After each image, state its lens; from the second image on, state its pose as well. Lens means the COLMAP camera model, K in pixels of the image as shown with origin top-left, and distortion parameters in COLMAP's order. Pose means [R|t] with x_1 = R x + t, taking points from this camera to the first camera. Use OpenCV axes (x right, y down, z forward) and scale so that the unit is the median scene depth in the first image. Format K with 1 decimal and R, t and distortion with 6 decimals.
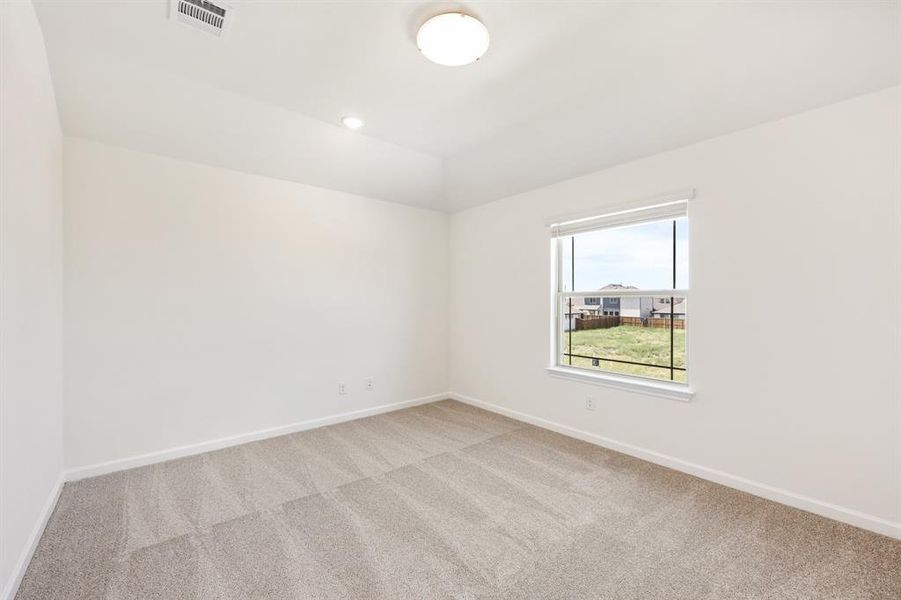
lens RADIAL K [[337.5, 0, 446.5], [0, 337.5, 301.0], [0, 0, 1]] dist [-0.008774, -0.000285]
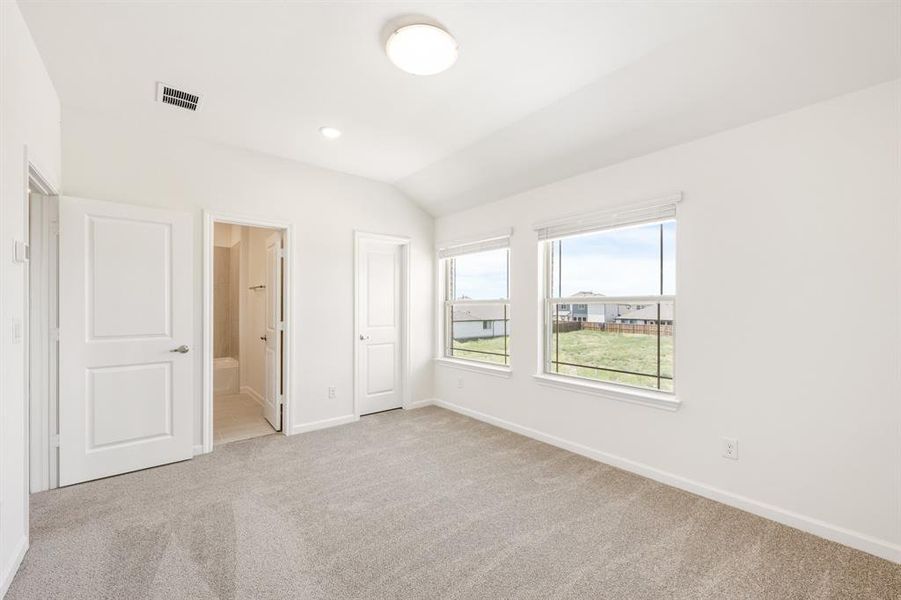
lens RADIAL K [[384.2, 0, 446.9], [0, 384.2, 304.1], [0, 0, 1]] dist [-0.001202, 0.000157]
pose [[0.998897, 0.006930, -0.046441, 0.136103], [-0.007093, 0.999969, -0.003363, -0.001673], [0.046416, 0.003689, 0.998915, -0.161128]]
